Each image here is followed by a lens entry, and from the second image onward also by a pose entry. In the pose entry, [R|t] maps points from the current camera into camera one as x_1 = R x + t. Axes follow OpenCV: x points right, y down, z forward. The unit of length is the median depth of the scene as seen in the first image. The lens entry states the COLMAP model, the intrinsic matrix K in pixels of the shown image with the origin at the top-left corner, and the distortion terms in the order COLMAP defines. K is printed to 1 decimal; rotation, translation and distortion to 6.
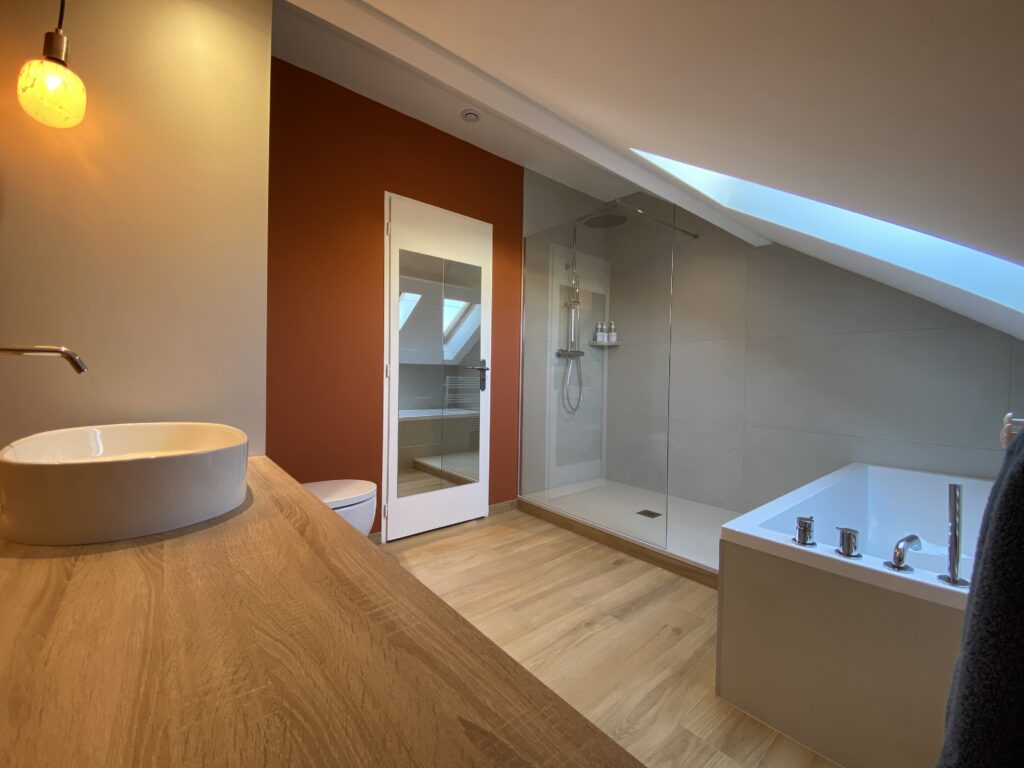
lens RADIAL K [[427.3, 0, 517.4], [0, 427.3, 382.6], [0, 0, 1]] dist [-0.003414, -0.000485]
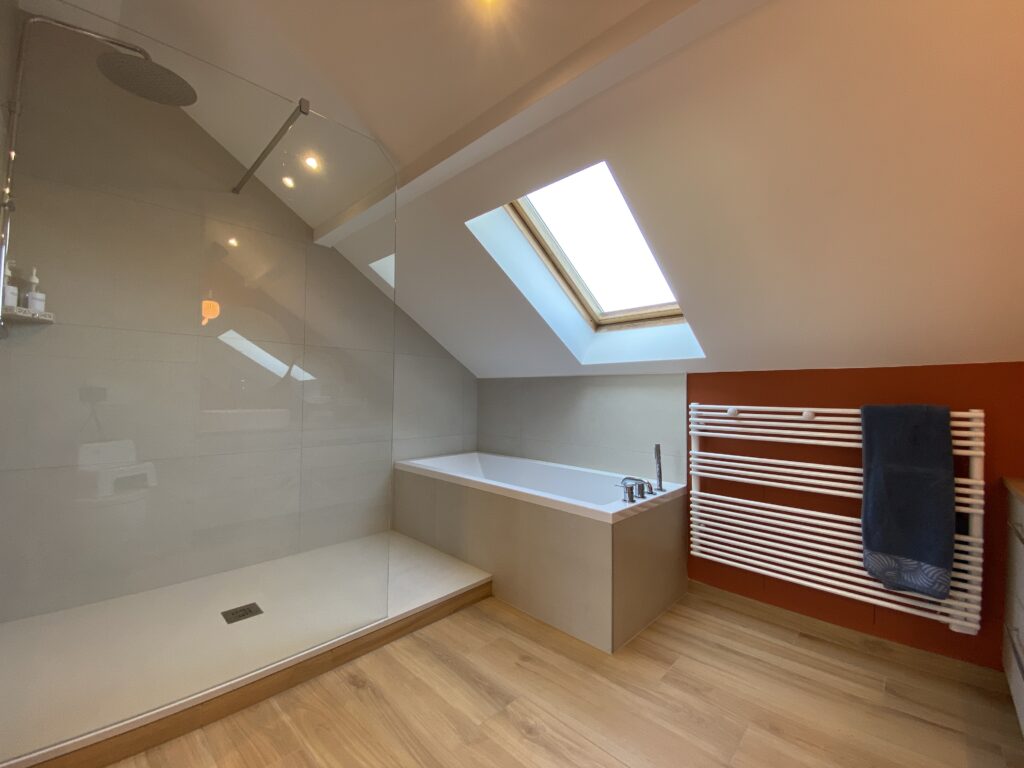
lens RADIAL K [[427.3, 0, 516.9], [0, 427.3, 384.4], [0, 0, 1]] dist [-0.003414, -0.000485]
pose [[-0.106273, -0.013125, 0.994250, -0.452319], [0.003511, 0.999902, 0.013575, -0.038927], [-0.994331, 0.004934, -0.106217, 0.882443]]
